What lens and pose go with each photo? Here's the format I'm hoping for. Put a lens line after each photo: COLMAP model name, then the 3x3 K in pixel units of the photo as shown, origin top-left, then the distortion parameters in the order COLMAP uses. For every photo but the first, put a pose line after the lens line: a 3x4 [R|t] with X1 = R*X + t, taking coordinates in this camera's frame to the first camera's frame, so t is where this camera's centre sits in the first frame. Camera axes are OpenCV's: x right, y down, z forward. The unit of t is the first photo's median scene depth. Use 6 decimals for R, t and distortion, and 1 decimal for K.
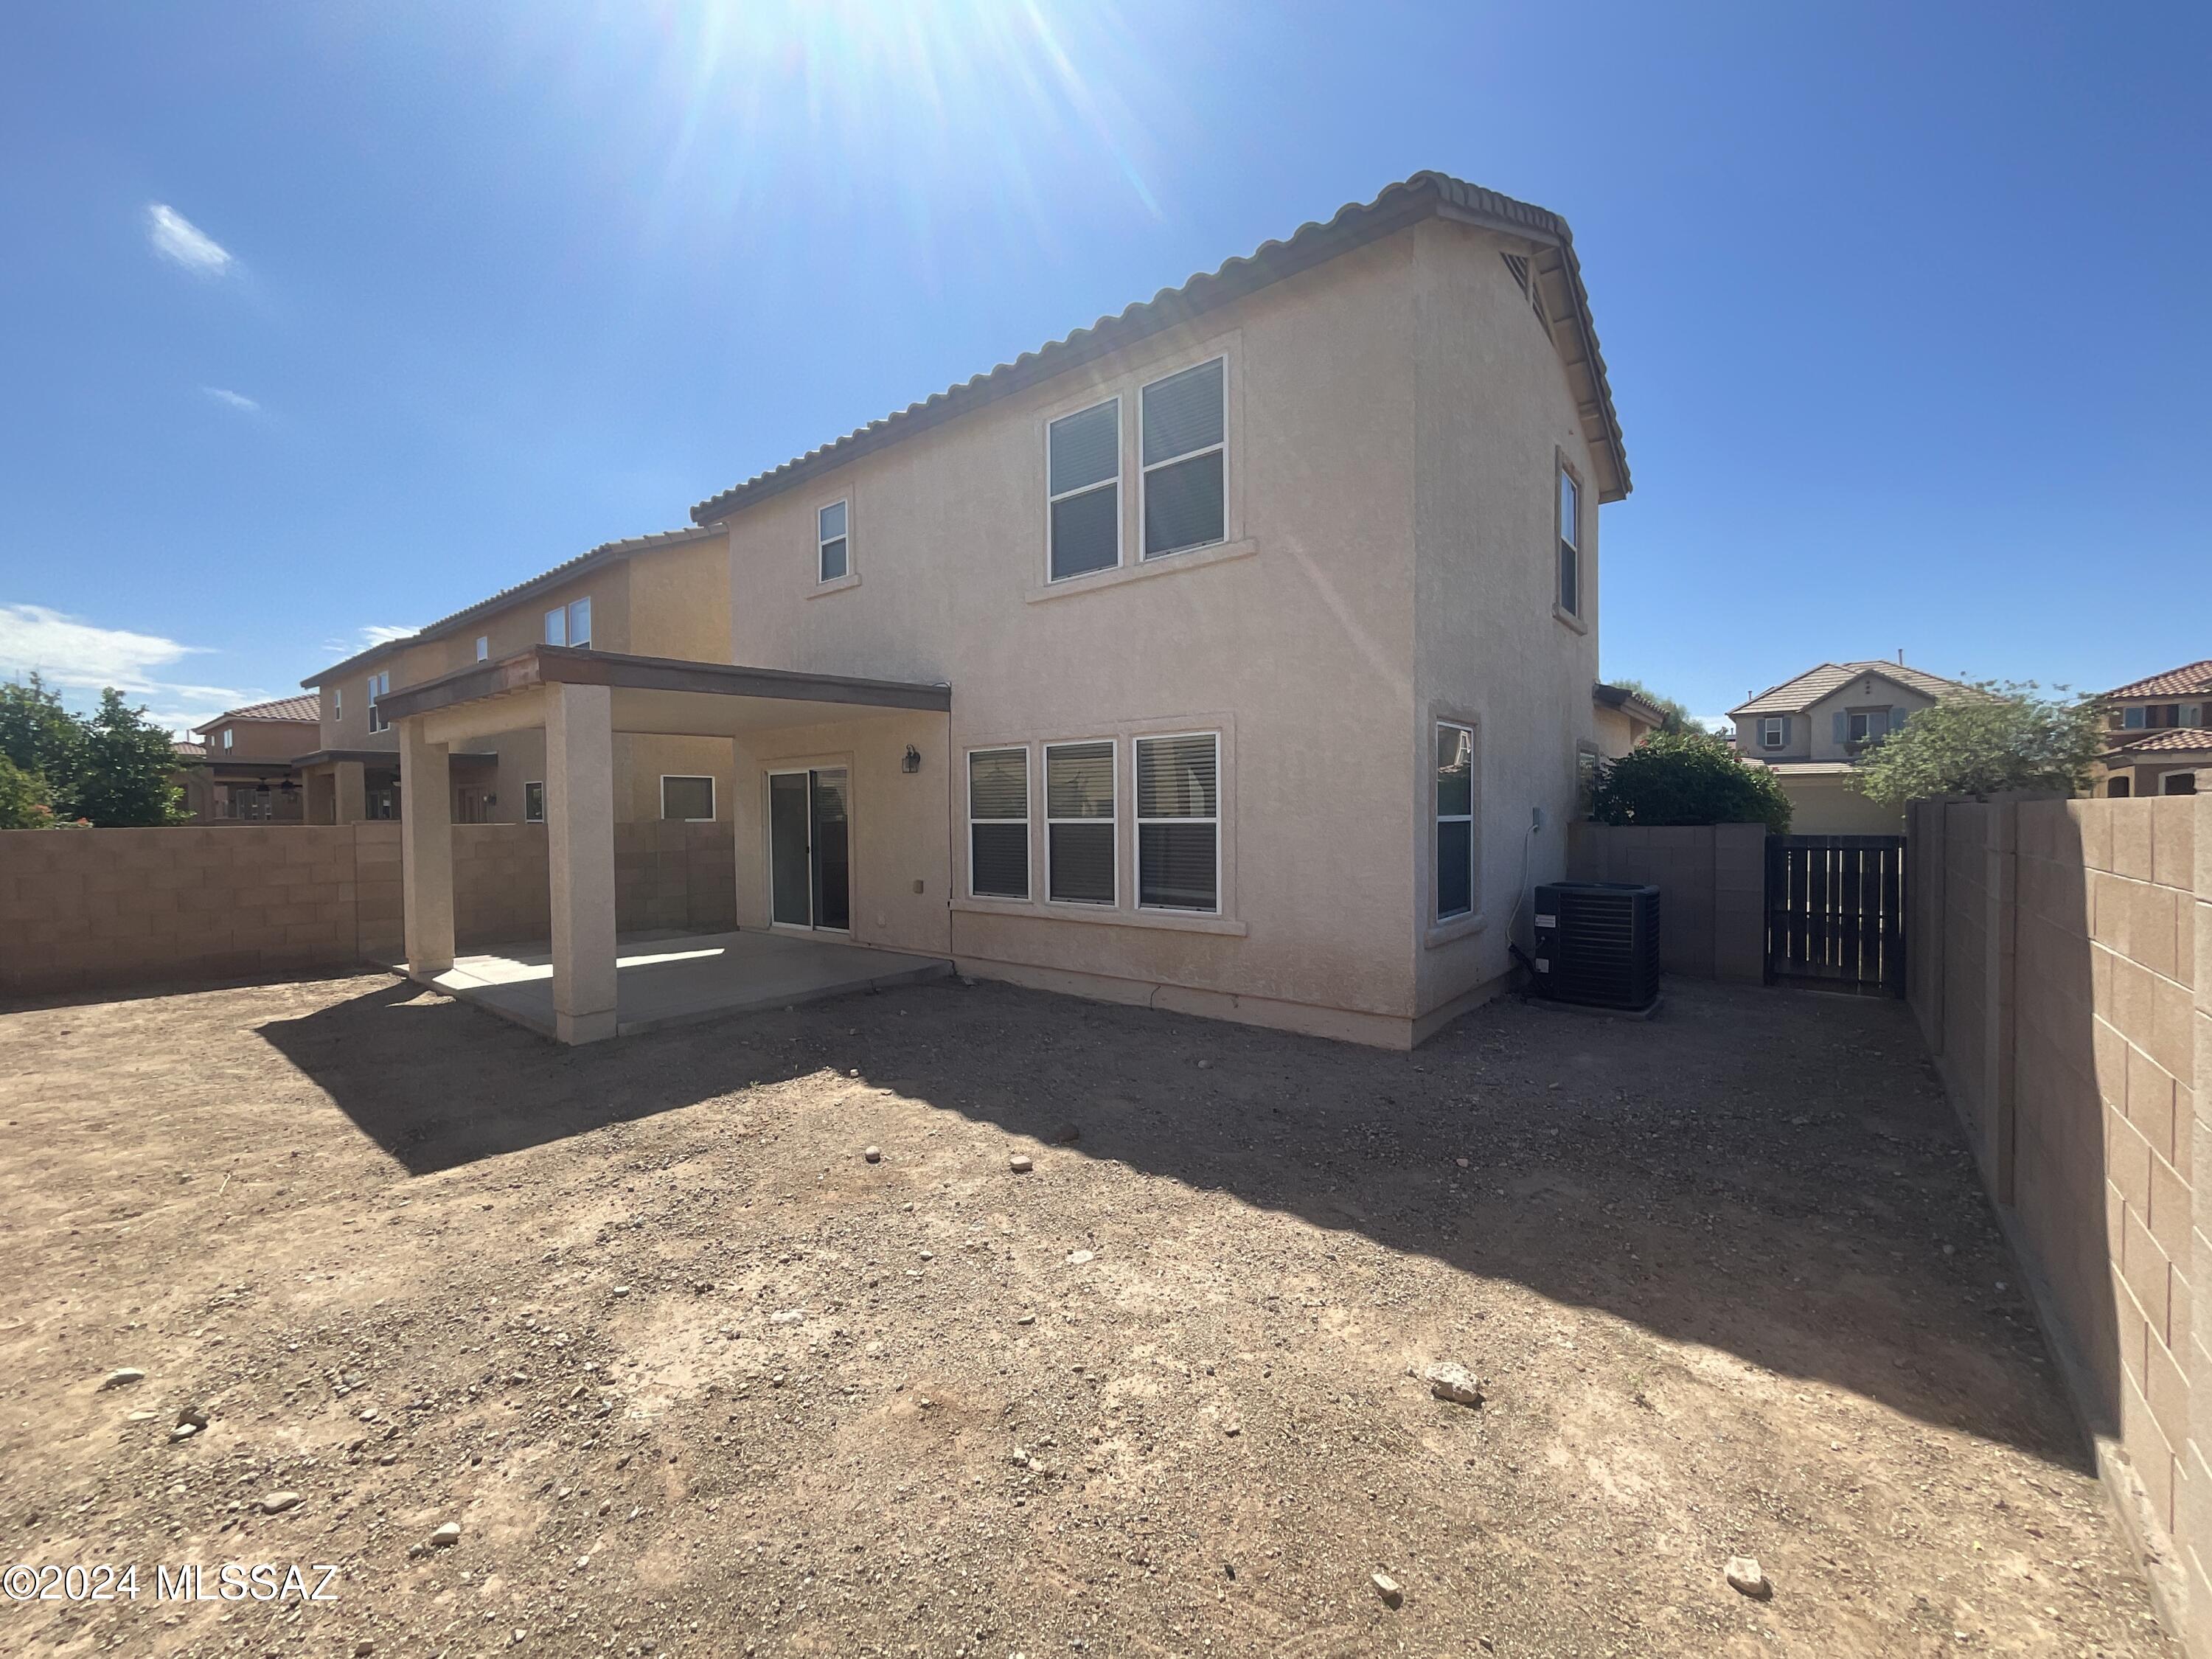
lens RADIAL K [[892.6, 0, 1092.7], [0, 892.6, 832.1], [0, 0, 1]] dist [-0.002095, 0.000018]
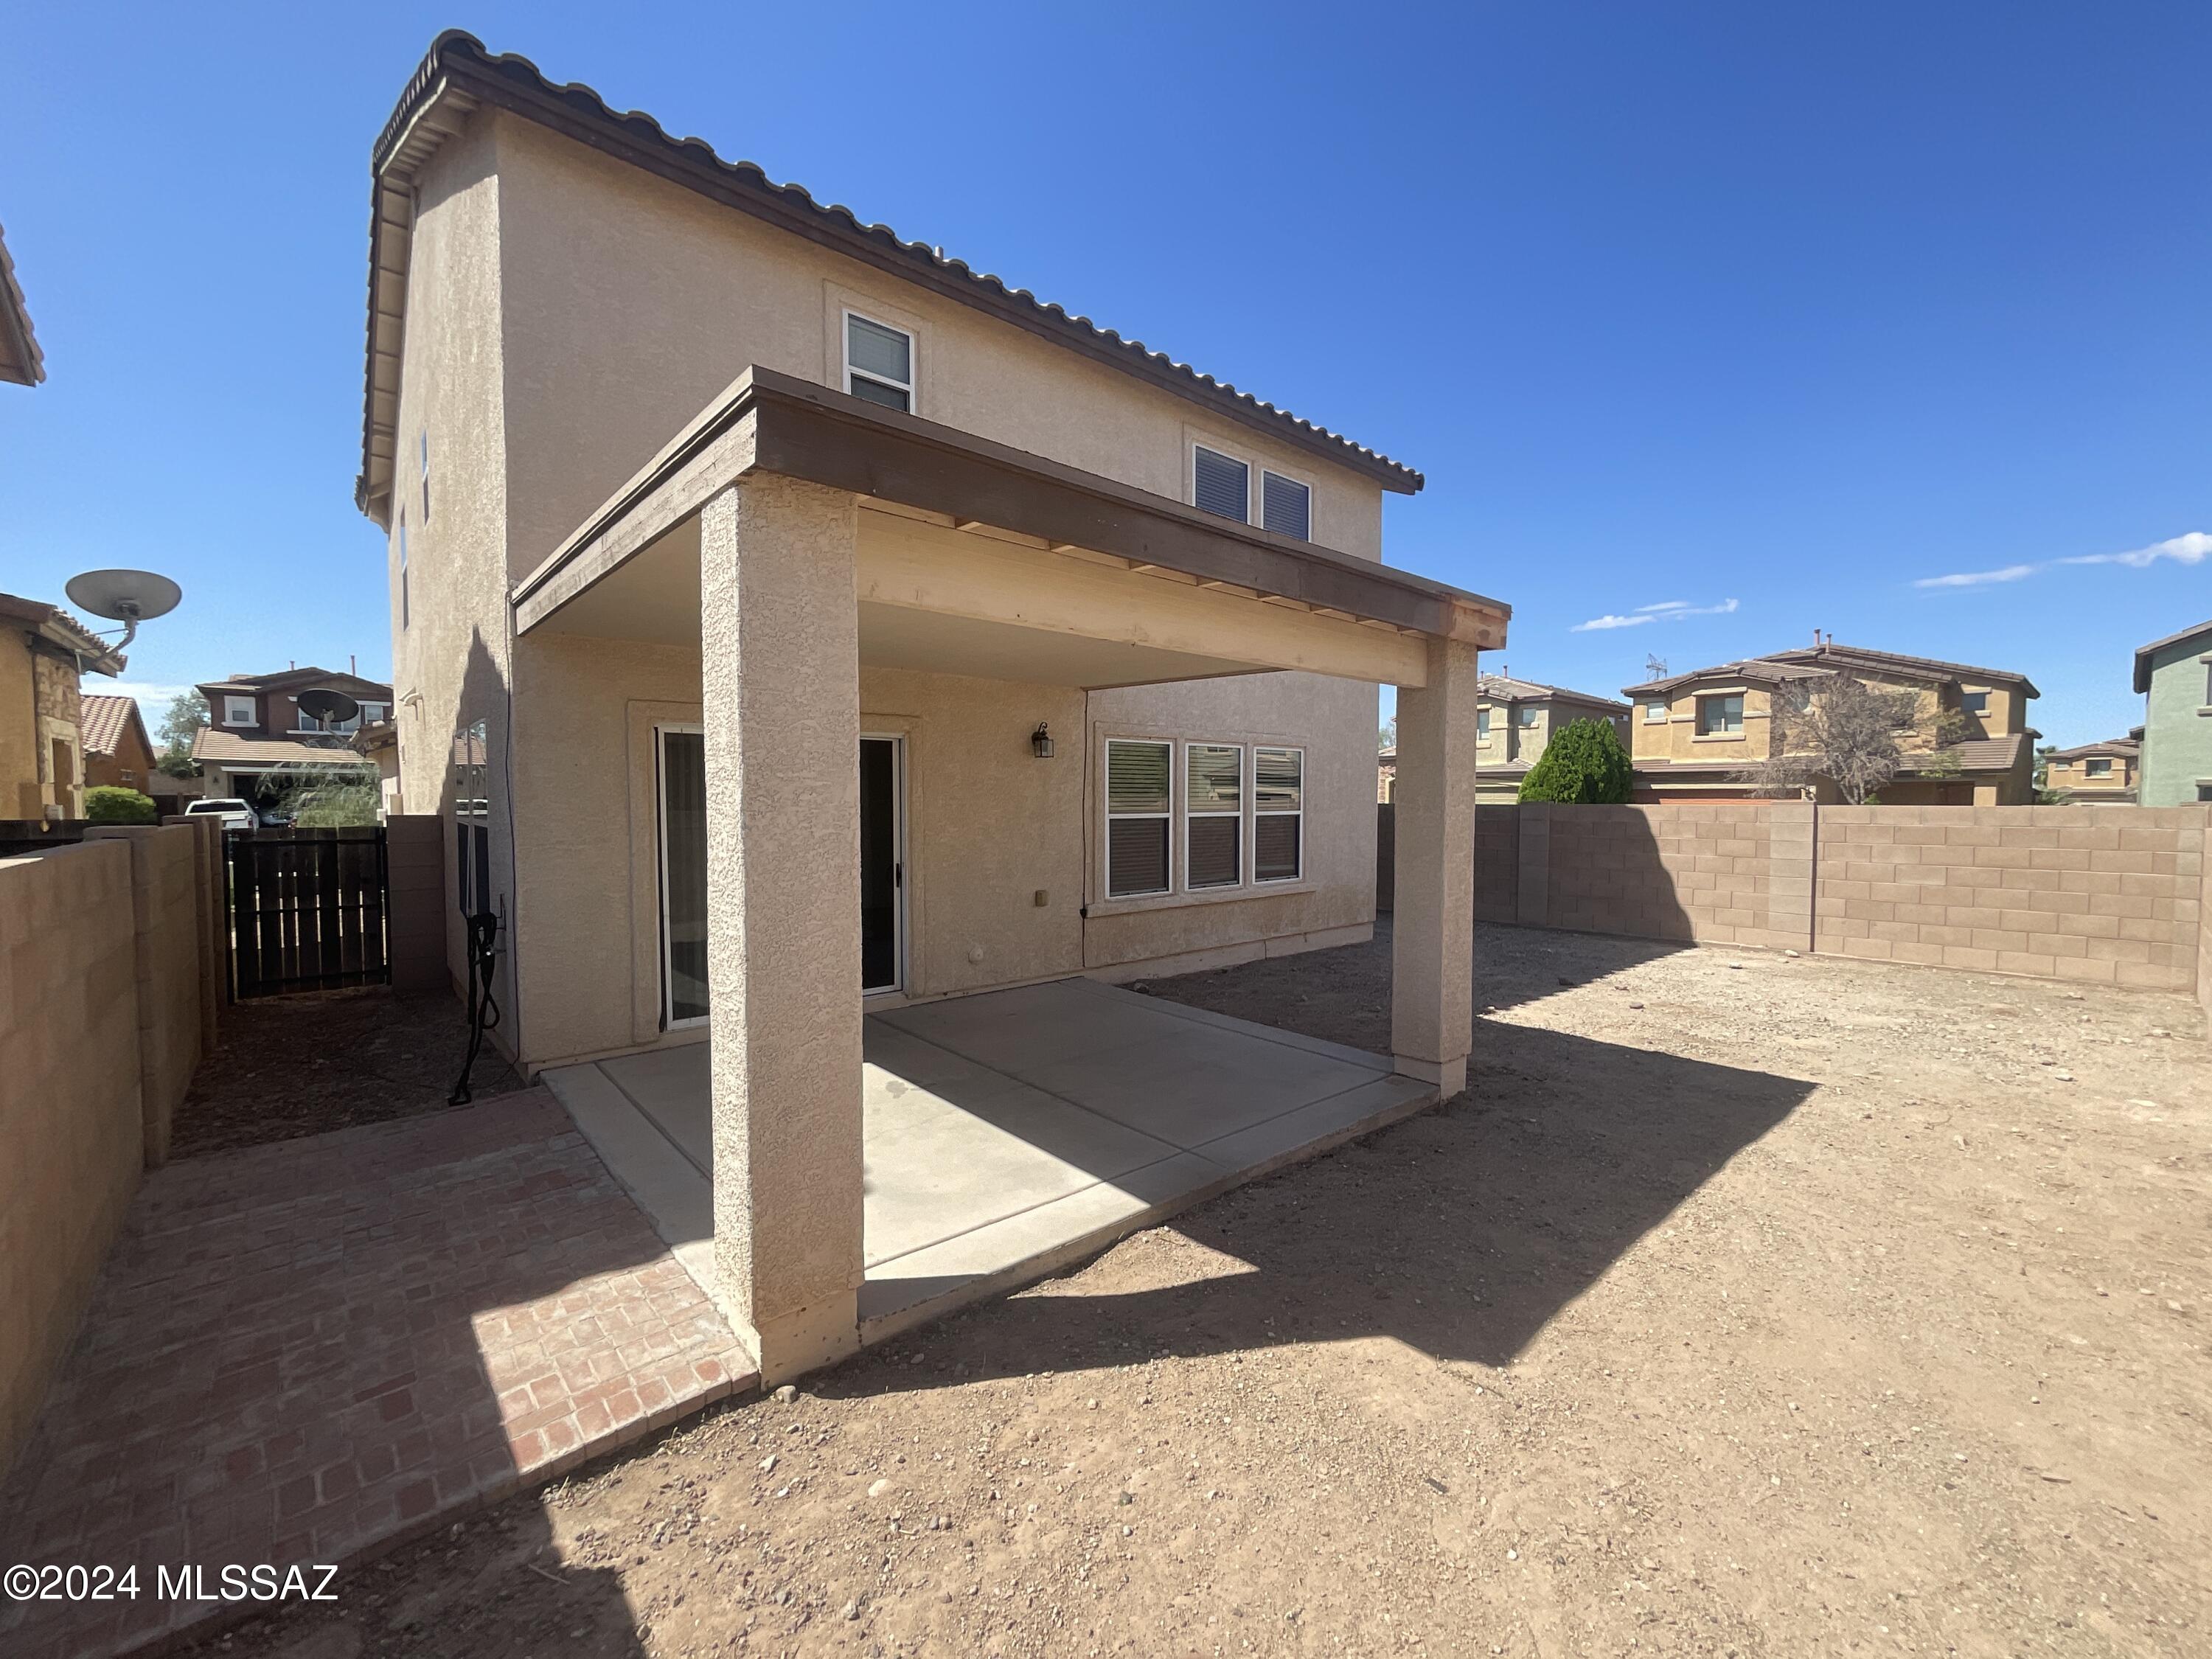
lens RADIAL K [[892.6, 0, 1109.1], [0, 892.6, 831.3], [0, 0, 1]] dist [-0.002095, 0.000018]
pose [[0.150043, -0.019790, 0.988481, -1.105826], [0.026086, 0.999531, 0.016052, -0.012217], [-0.988335, 0.023377, 0.150489, 0.924446]]
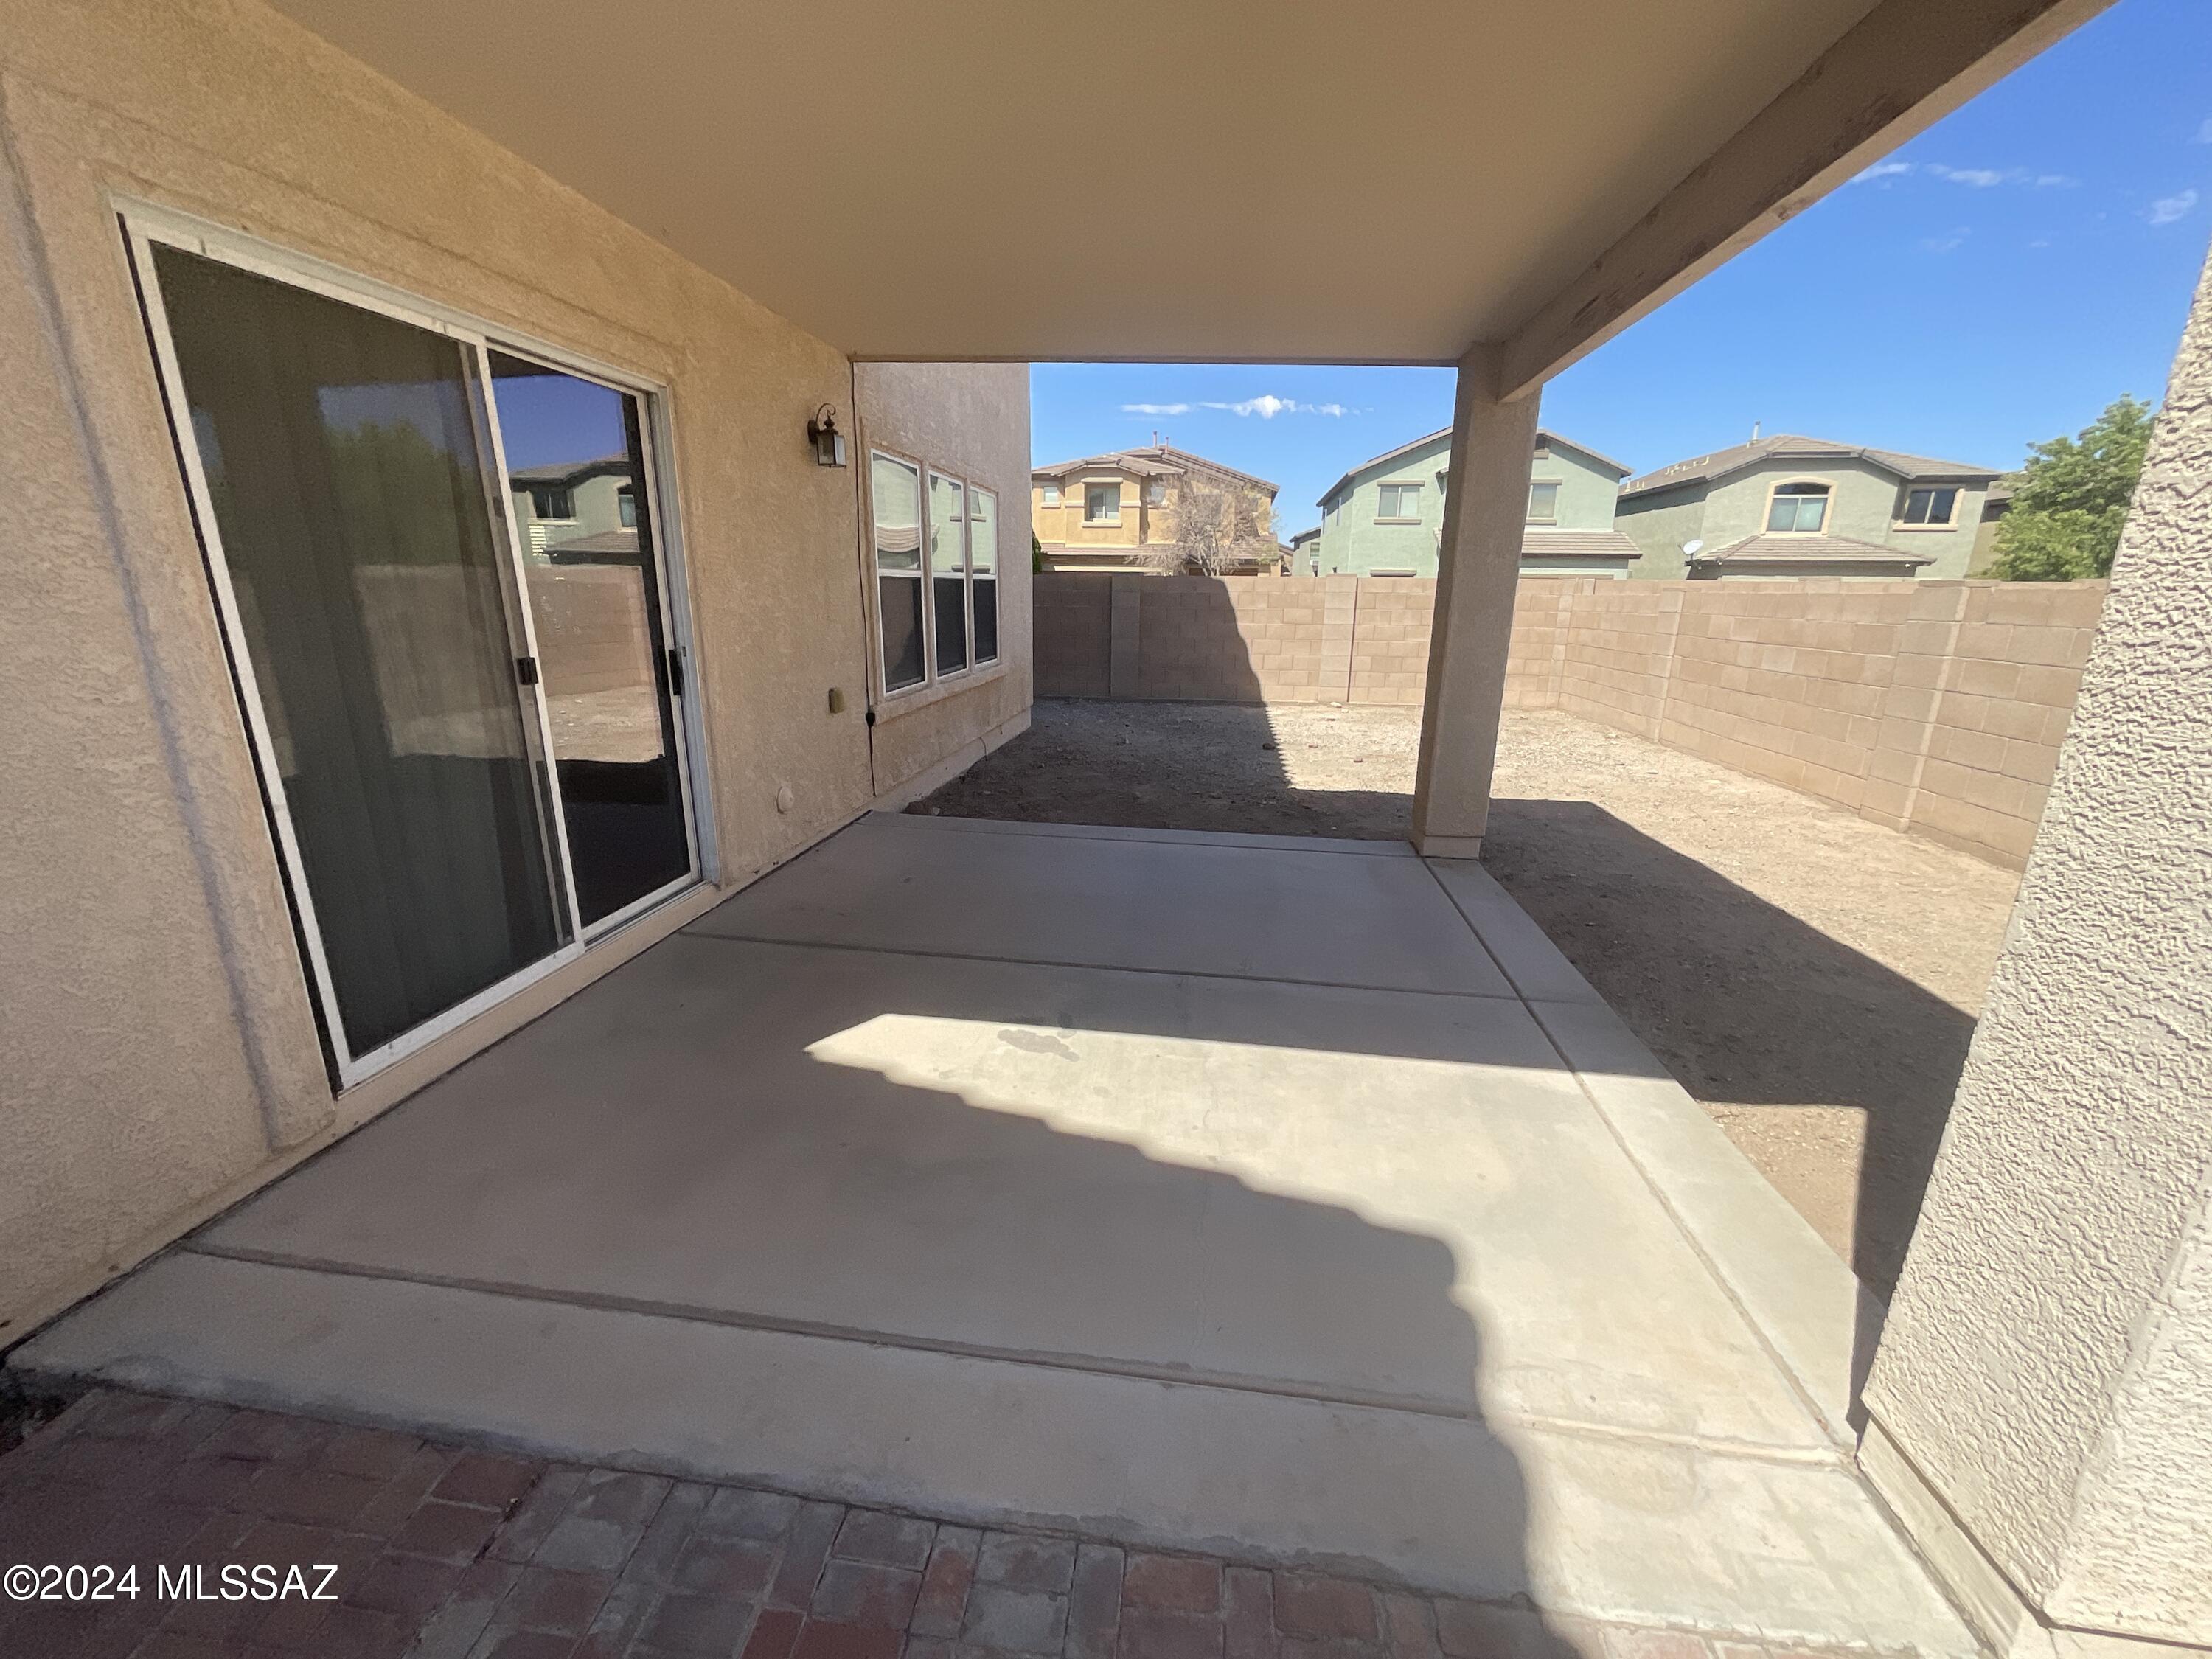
lens RADIAL K [[892.6, 0, 1105.7], [0, 892.6, 834.0], [0, 0, 1]] dist [-0.002095, 0.000018]
pose [[-0.532193, -0.214975, 0.818875, -0.813534], [0.023643, 0.963074, 0.268197, 0.000297], [-0.846293, 0.162093, -0.507459, 1.293432]]
